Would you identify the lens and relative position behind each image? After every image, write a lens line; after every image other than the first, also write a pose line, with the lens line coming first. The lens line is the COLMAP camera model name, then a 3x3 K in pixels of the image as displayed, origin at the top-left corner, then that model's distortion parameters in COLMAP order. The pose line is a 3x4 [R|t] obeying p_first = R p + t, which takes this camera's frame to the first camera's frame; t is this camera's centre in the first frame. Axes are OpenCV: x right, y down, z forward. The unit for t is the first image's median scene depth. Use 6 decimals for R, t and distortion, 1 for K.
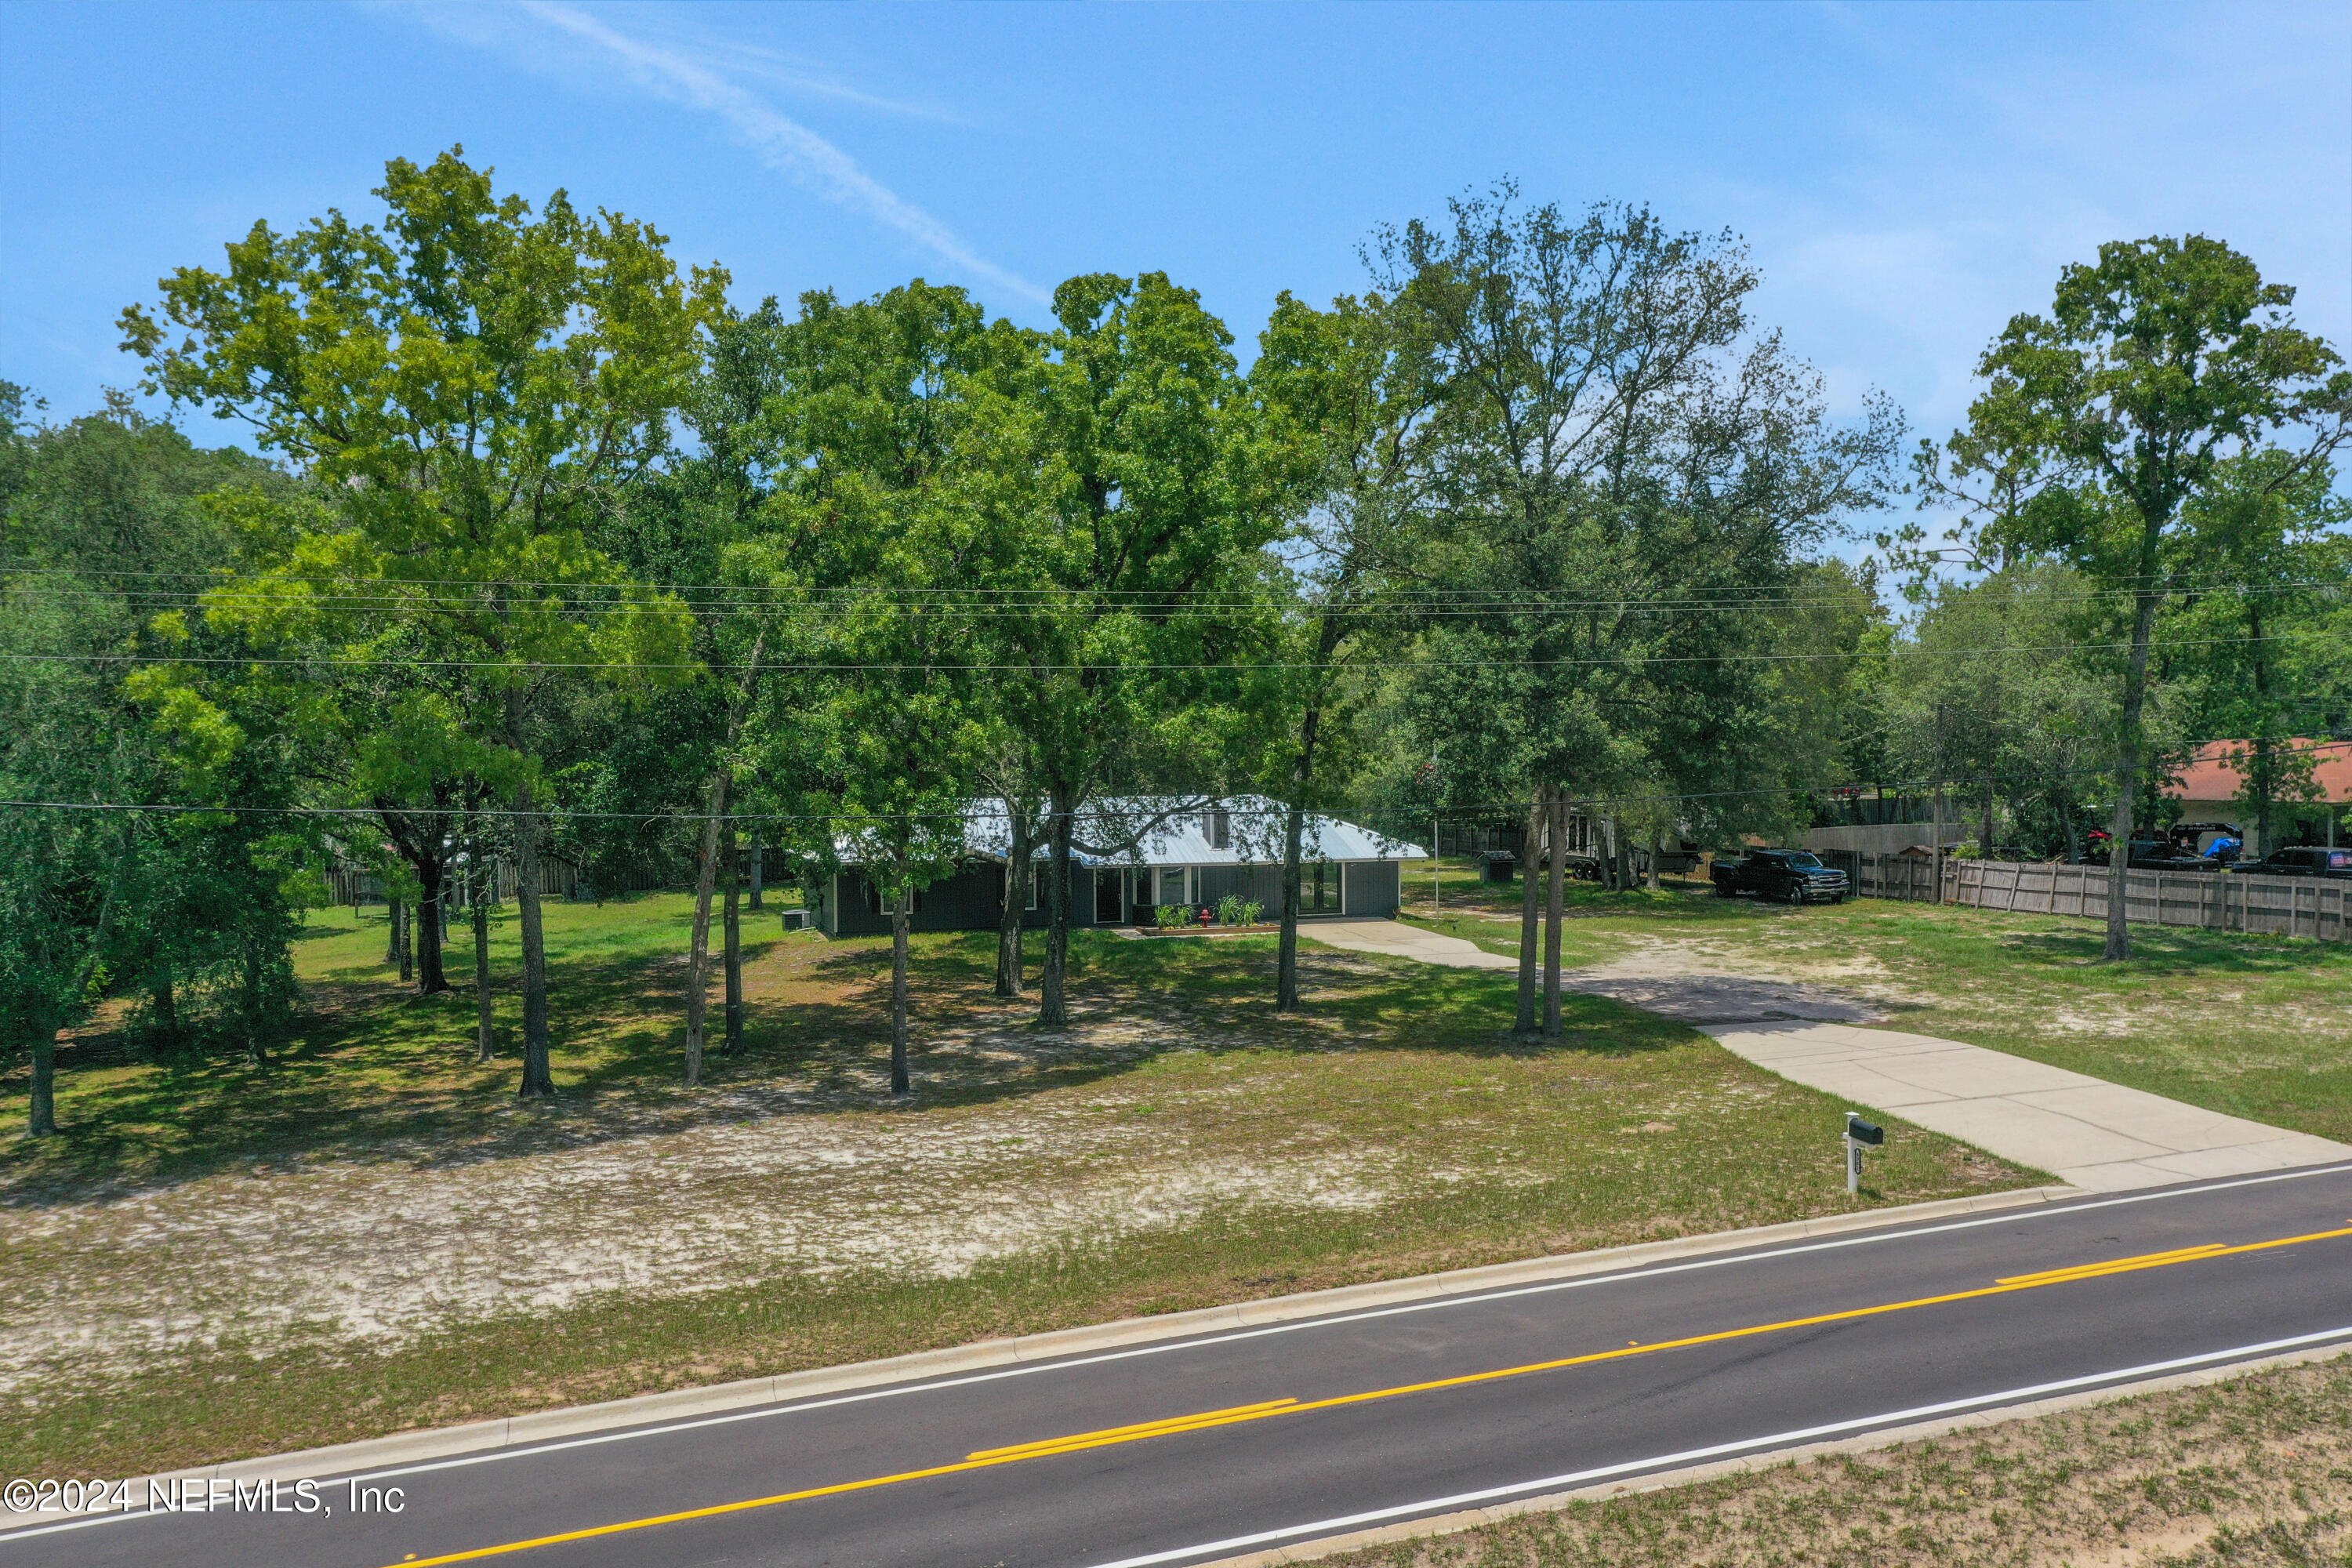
lens RADIAL K [[1880.5, 0, 1179.4], [0, 1880.5, 780.8], [0, 0, 1]] dist [-0.003868, 0.000152]
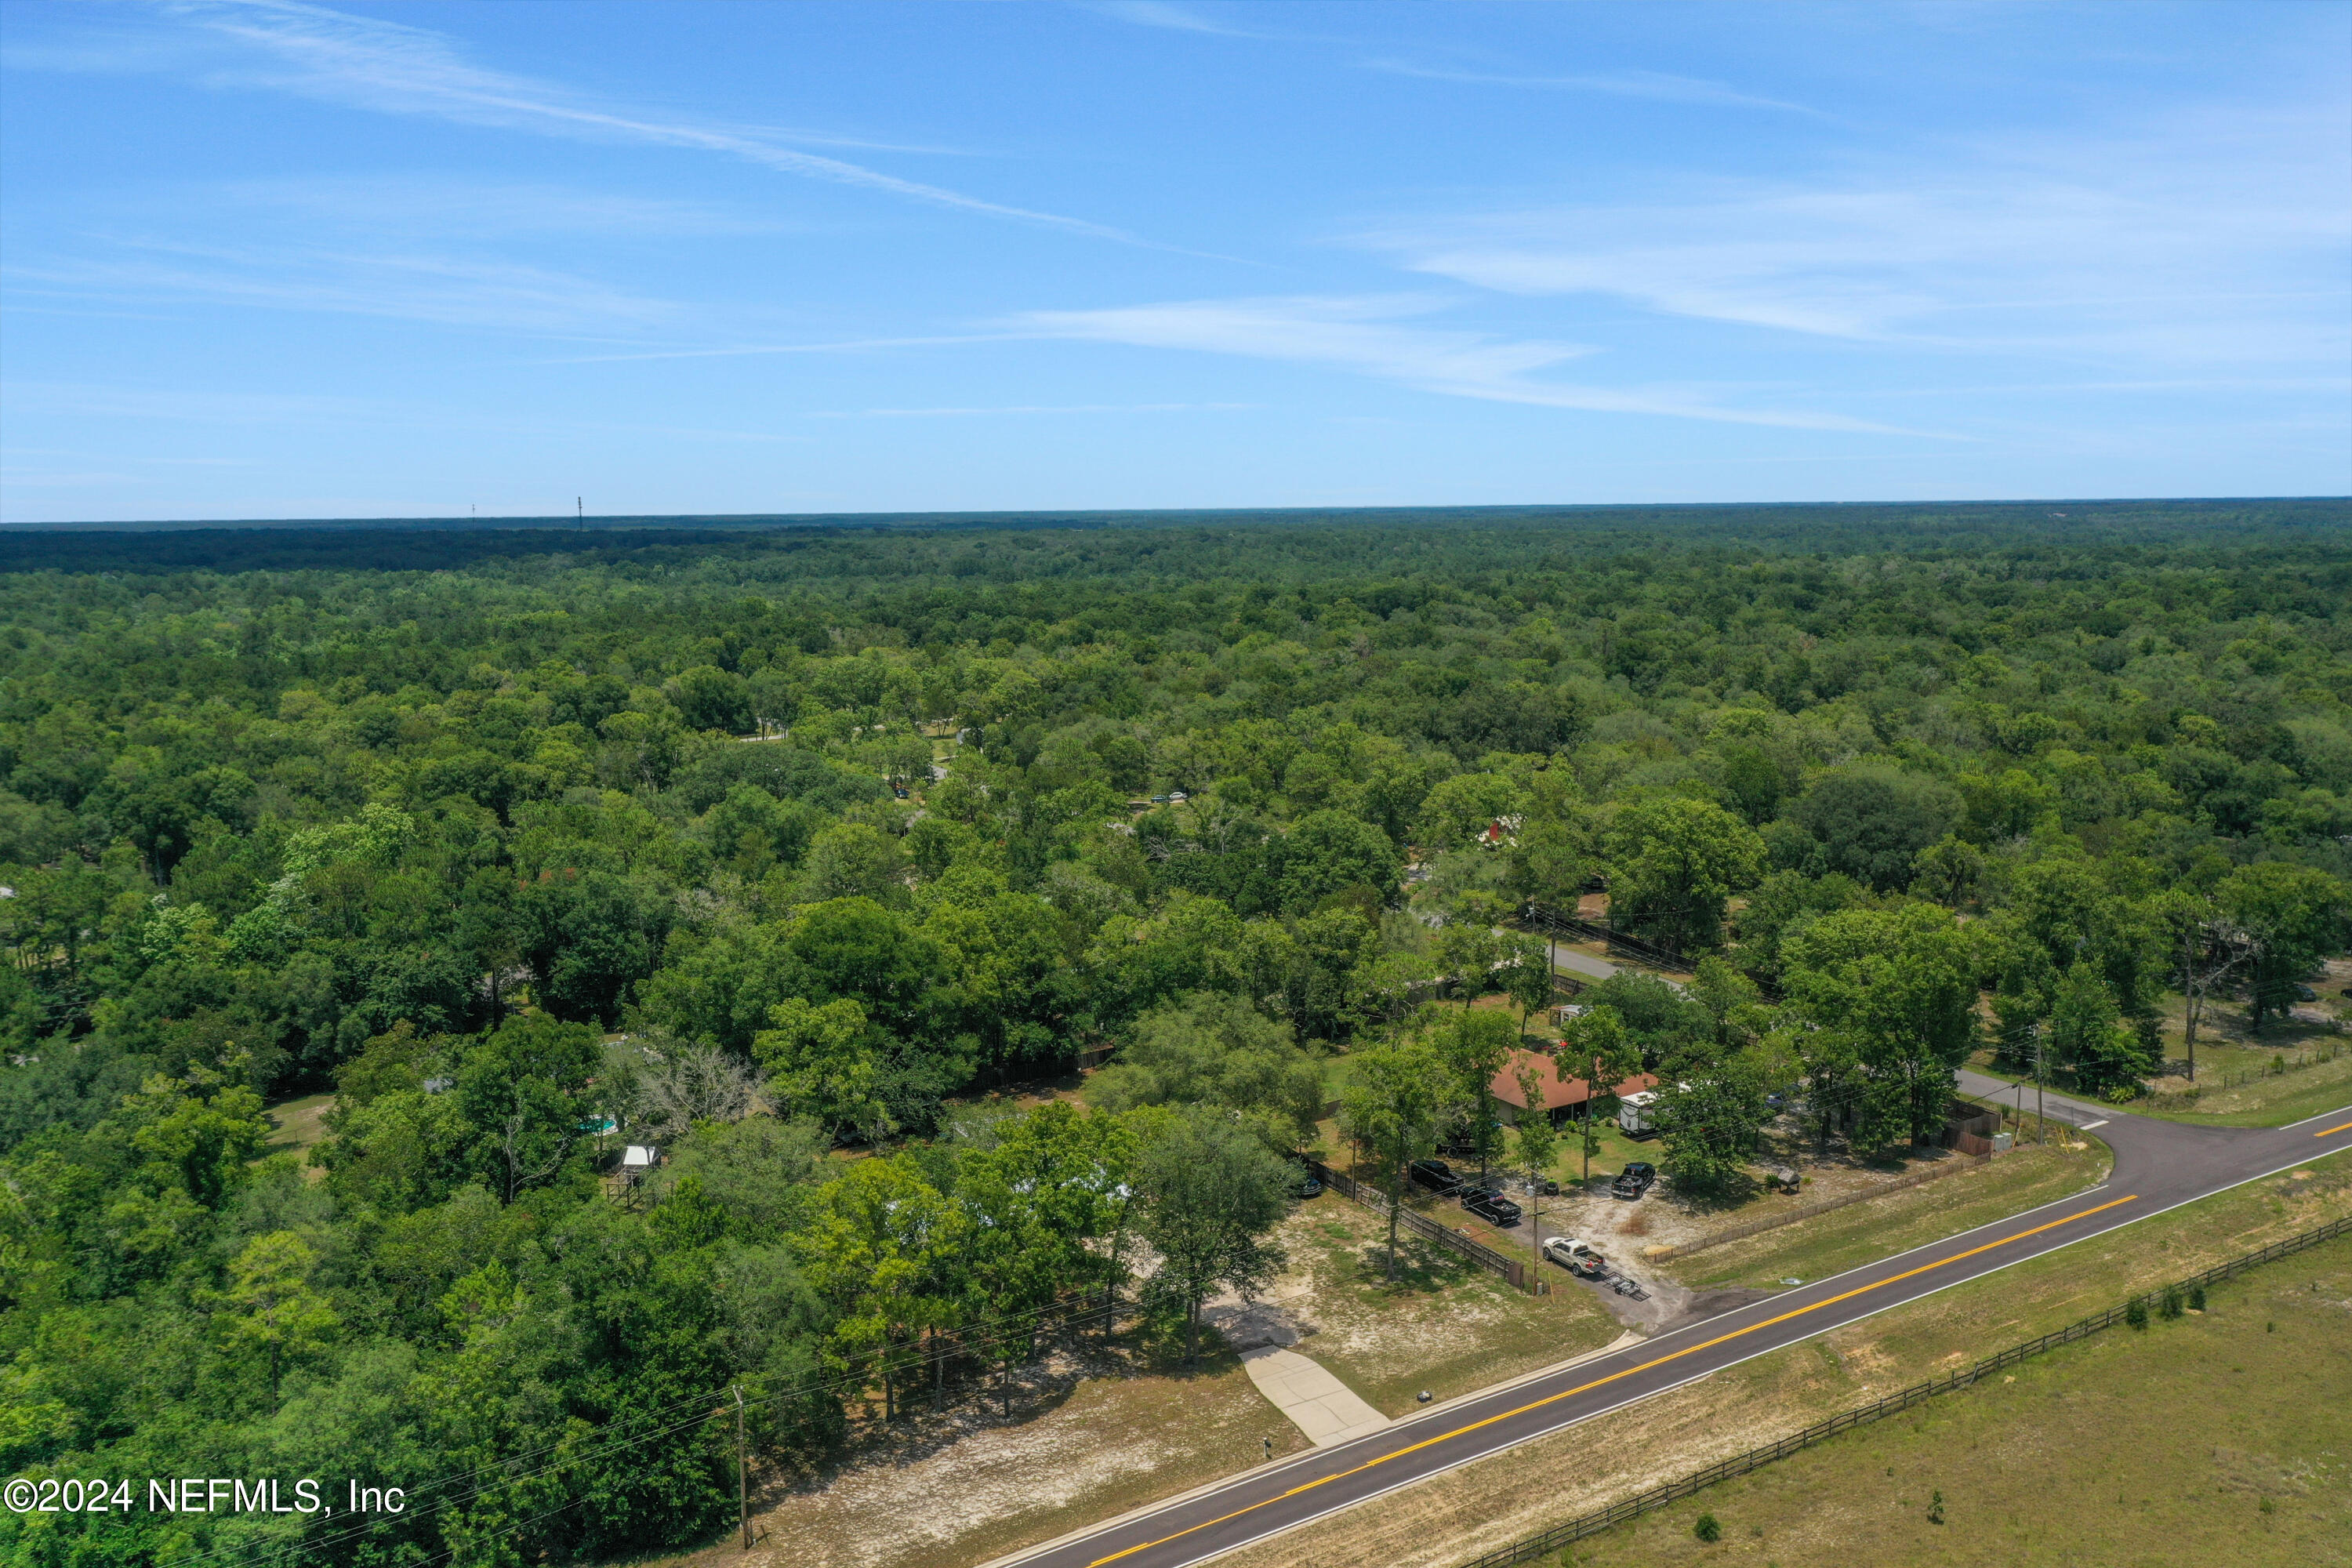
lens RADIAL K [[1880.5, 0, 1175.8], [0, 1880.5, 789.5], [0, 0, 1]] dist [-0.003868, 0.000152]
pose [[0.984645, -0.037620, 0.170465, -0.441811], [0.011970, 0.988754, 0.149070, -1.666023], [-0.174156, -0.144740, 0.974023, -2.516979]]
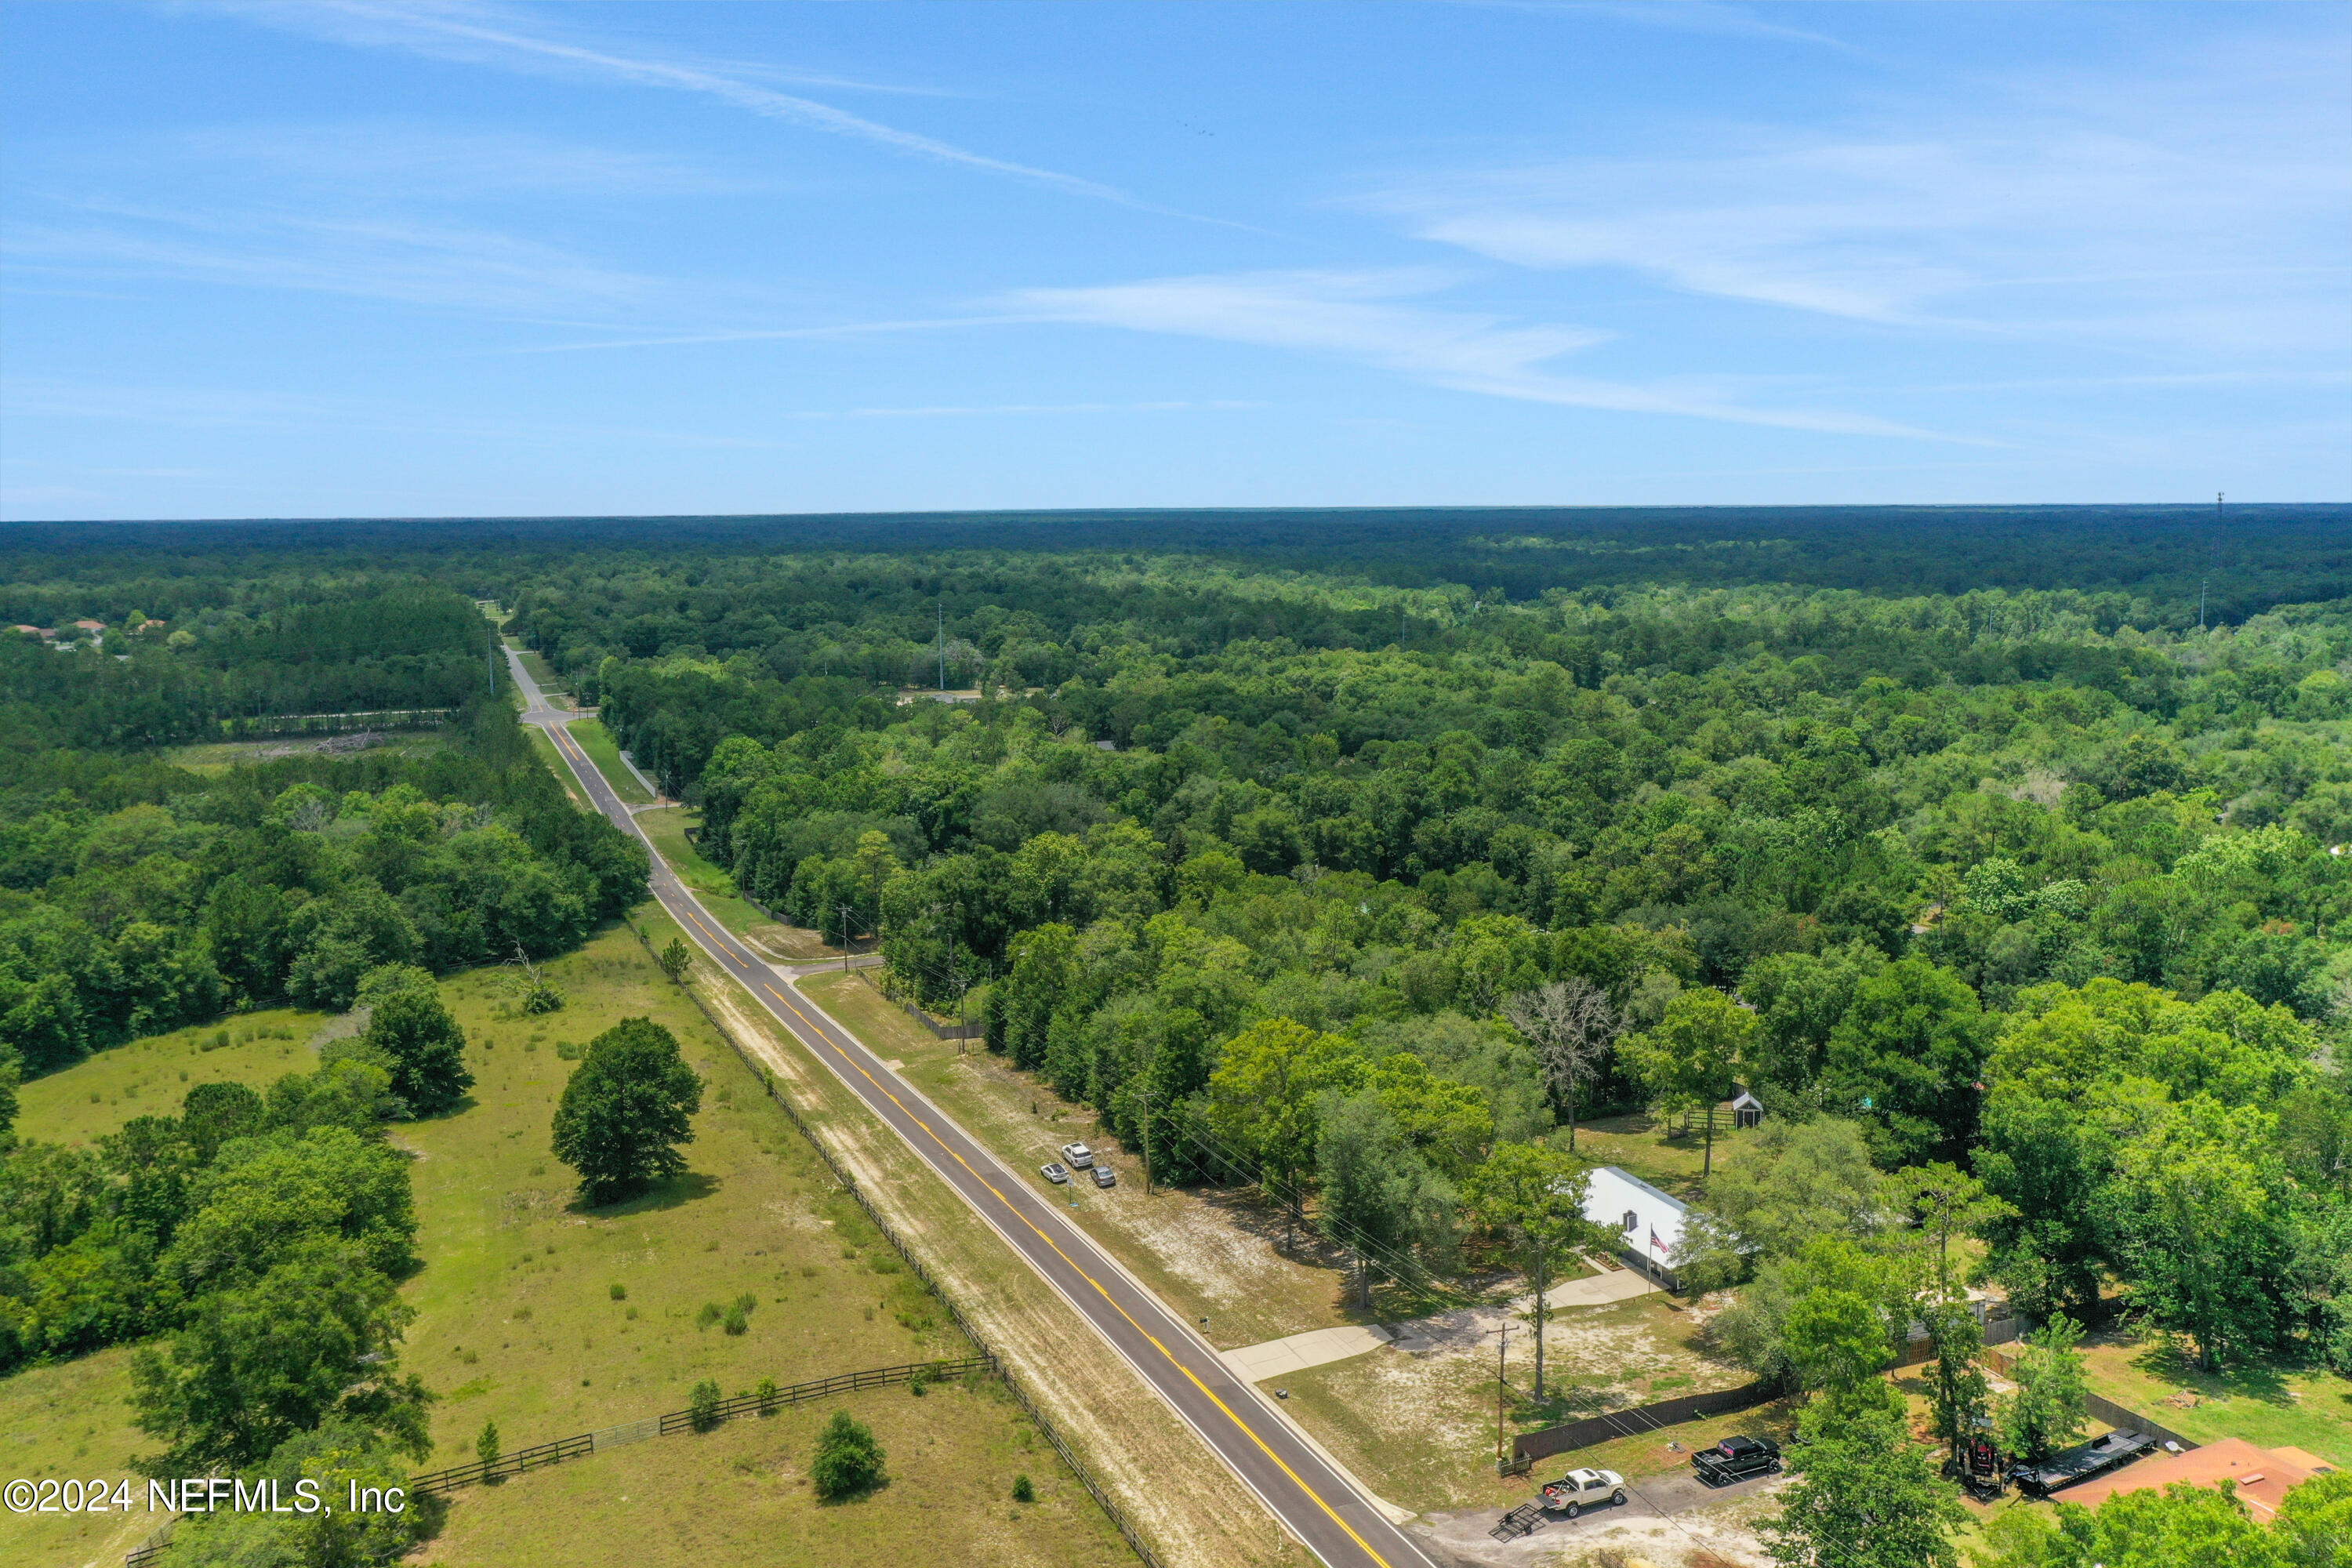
lens RADIAL K [[1880.5, 0, 1177.1], [0, 1880.5, 780.4], [0, 0, 1]] dist [-0.003868, 0.000152]
pose [[0.070856, 0.151479, -0.985918, 4.584896], [-0.005976, 0.988449, 0.151438, -1.811817], [0.997469, -0.004838, 0.070942, 0.489086]]
